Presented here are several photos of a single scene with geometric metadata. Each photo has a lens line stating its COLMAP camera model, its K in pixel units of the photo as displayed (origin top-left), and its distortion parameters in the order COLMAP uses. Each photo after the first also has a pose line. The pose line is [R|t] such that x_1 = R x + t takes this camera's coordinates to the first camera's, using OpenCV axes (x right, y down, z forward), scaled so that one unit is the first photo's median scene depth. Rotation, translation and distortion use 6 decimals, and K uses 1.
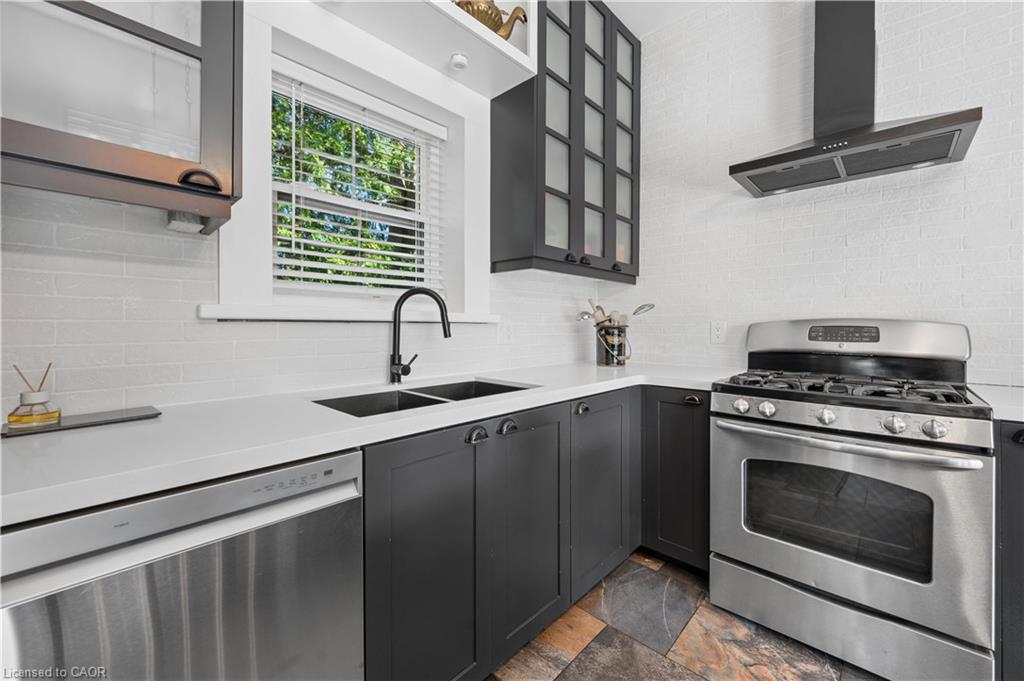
lens RADIAL K [[408.3, 0, 517.5], [0, 408.3, 333.9], [0, 0, 1]] dist [-0.000260, 0.000053]
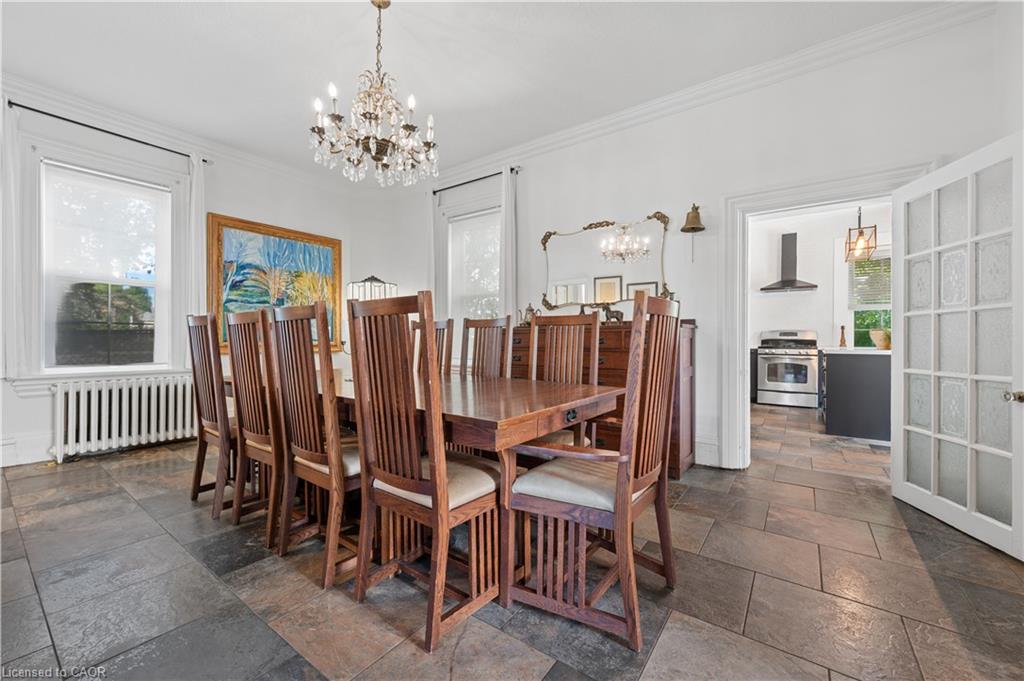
lens RADIAL K [[408.3, 0, 507.4], [0, 408.3, 339.1], [0, 0, 1]] dist [-0.000260, 0.000053]
pose [[0.993277, 0.009077, 0.115408, -2.365734], [-0.007296, 0.999848, -0.015842, 0.133016], [-0.115534, 0.014893, 0.993192, -2.612151]]
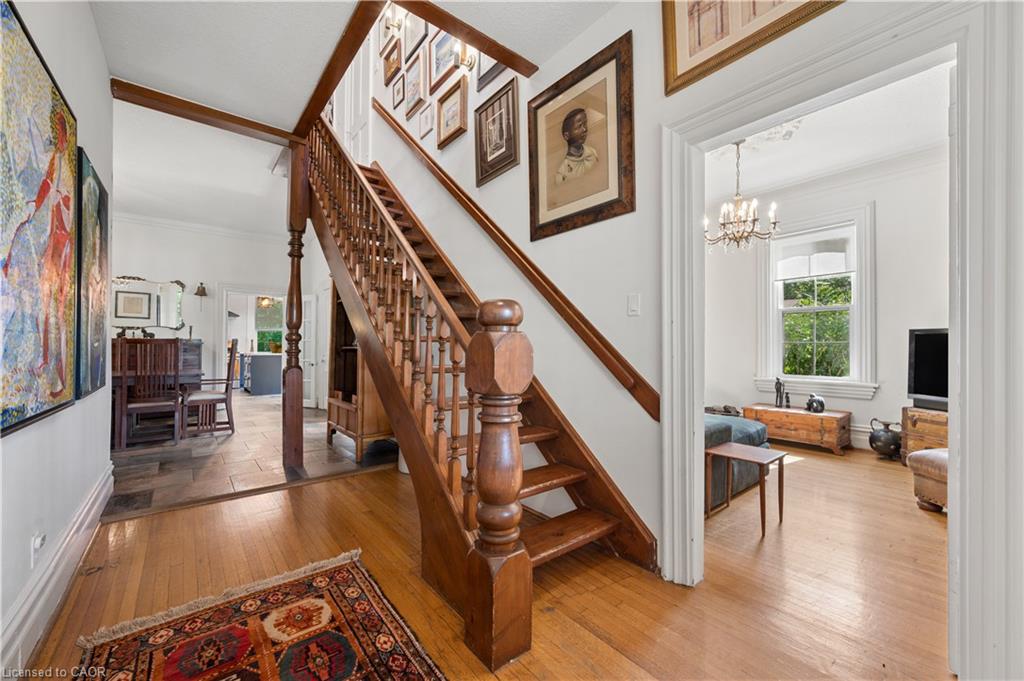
lens RADIAL K [[408.3, 0, 509.0], [0, 408.3, 345.8], [0, 0, 1]] dist [-0.000260, 0.000053]
pose [[0.145505, 0.008955, 0.989317, -5.219424], [0.013298, 0.999851, -0.011006, 0.157537], [-0.989268, 0.014757, 0.145364, -4.649949]]
